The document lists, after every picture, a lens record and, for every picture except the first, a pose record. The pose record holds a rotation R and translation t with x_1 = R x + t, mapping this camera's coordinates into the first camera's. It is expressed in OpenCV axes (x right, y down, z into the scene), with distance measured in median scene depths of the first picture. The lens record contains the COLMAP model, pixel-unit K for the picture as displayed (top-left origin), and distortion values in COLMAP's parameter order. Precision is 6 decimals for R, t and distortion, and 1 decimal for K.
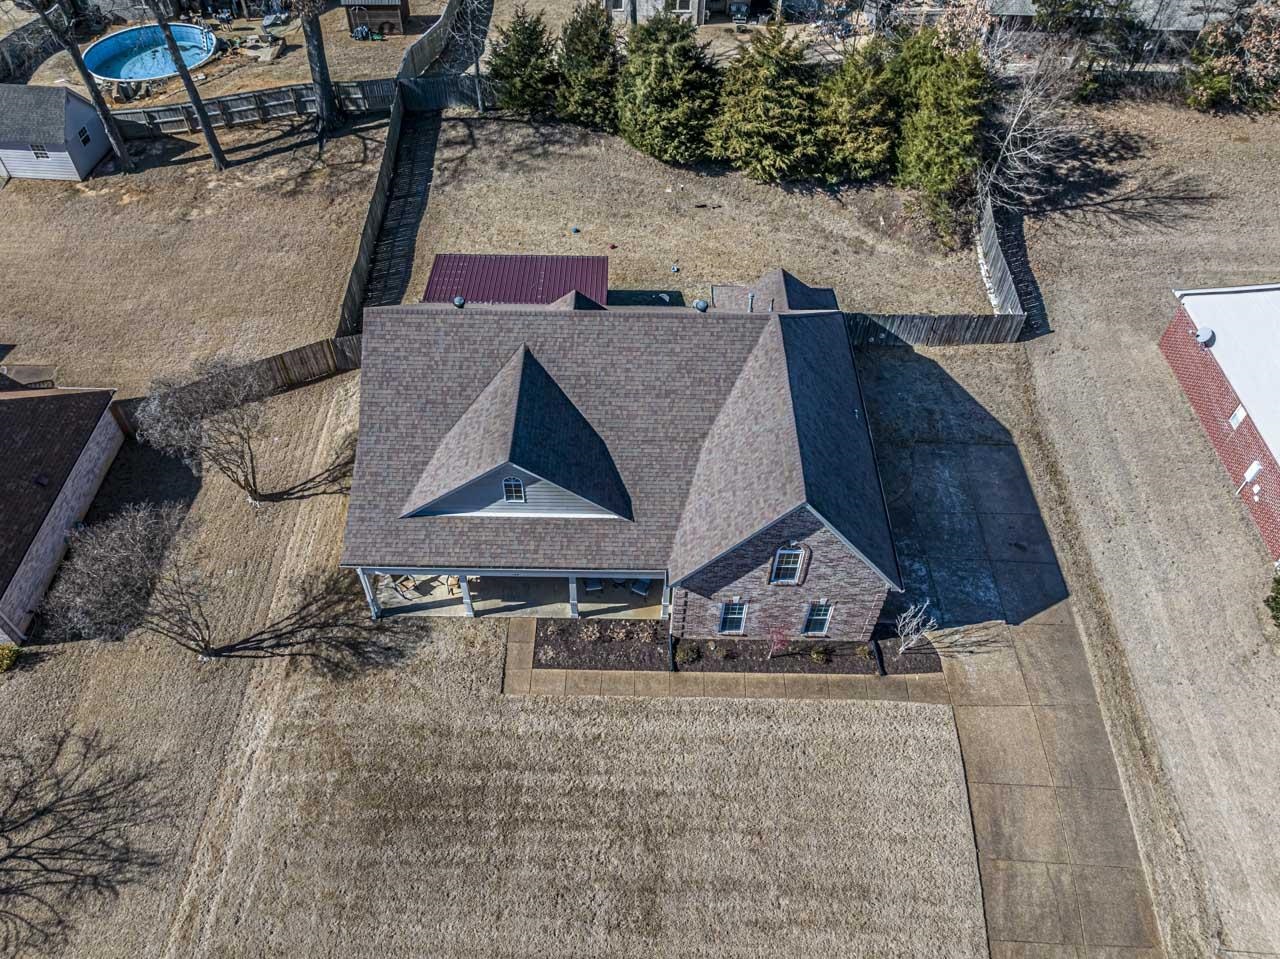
lens RADIAL K [[908.5, 0, 640.0], [0, 908.5, 479.5], [0, 0, 1]] dist [-0.009789, -0.000901]
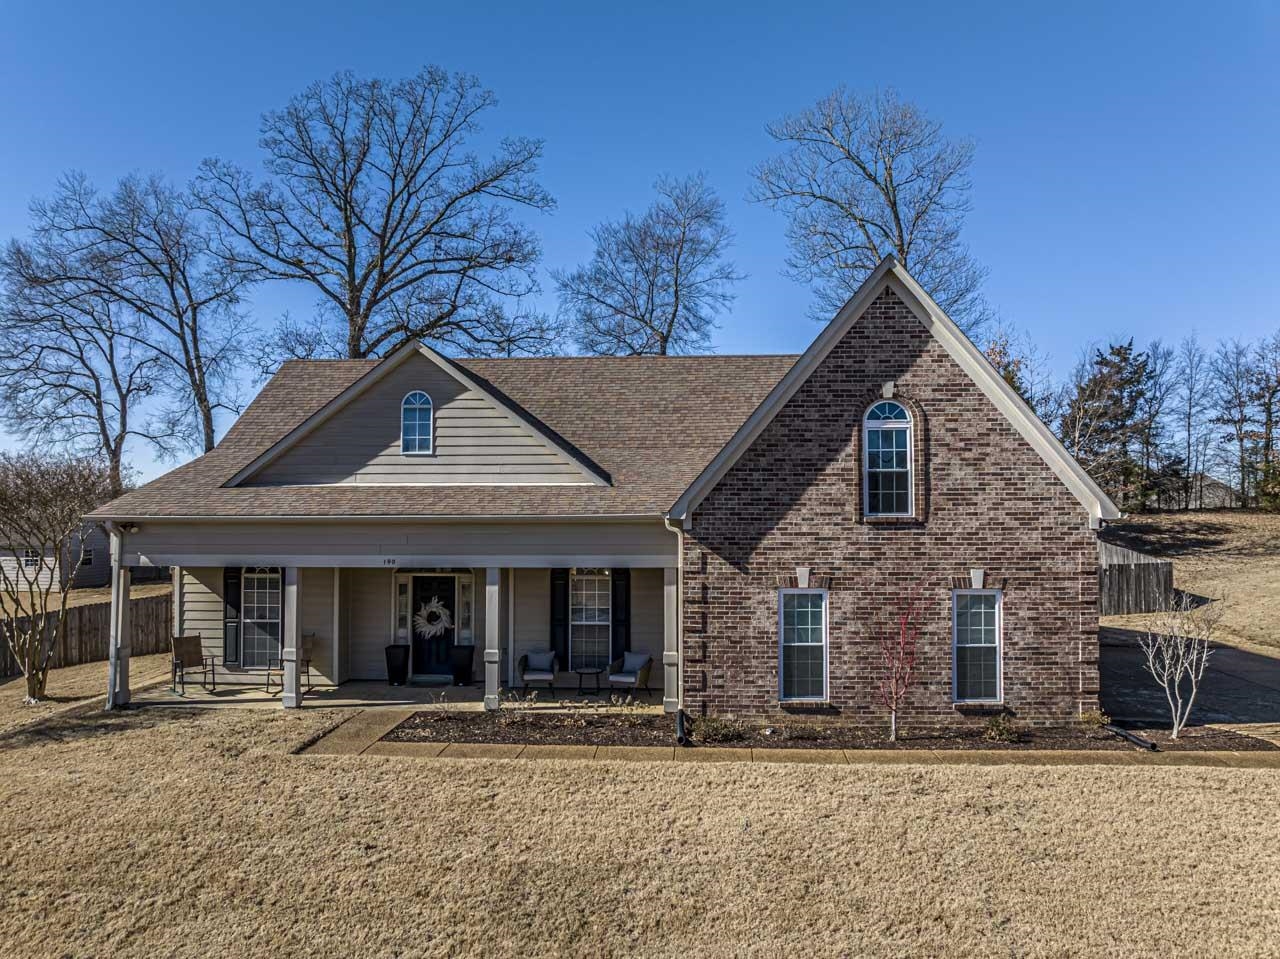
lens RADIAL K [[908.1, 0, 666.9], [0, 908.1, 506.2], [0, 0, 1]] dist [-0.025326, -0.001360]
pose [[0.999220, -0.020190, -0.033945, 0.045017], [-0.013235, 0.638590, -0.769433, 0.468165], [0.037212, 0.769282, 0.637825, 0.605513]]
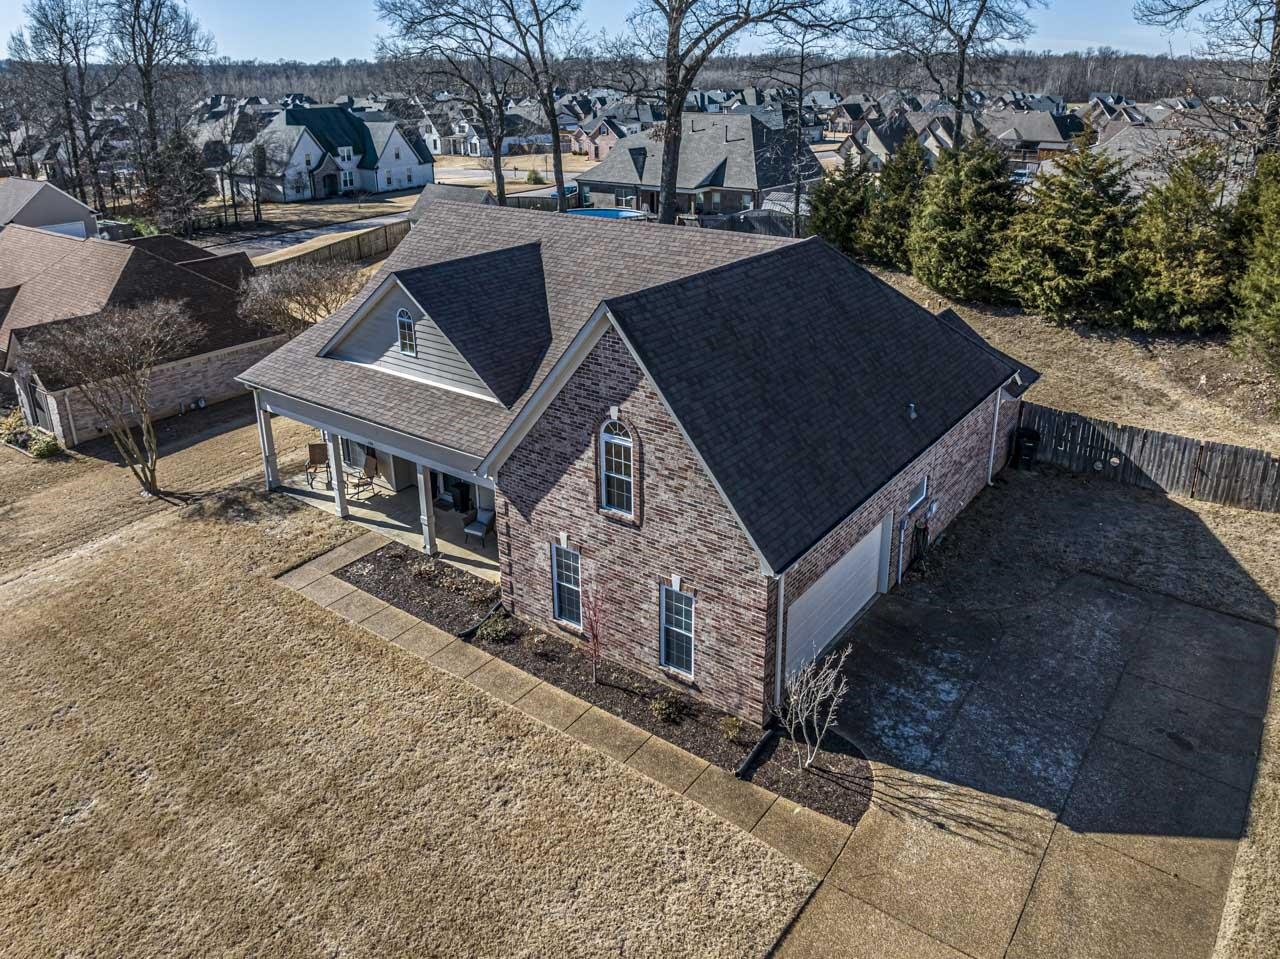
lens RADIAL K [[928.9, 0, 679.2], [0, 928.9, 385.8], [0, 0, 1]] dist [-0.034880, -0.003041]
pose [[0.819827, 0.167133, -0.547678, 0.478282], [-0.422317, 0.822393, -0.381206, 0.241265], [0.386694, 0.543817, 0.744803, 0.461666]]
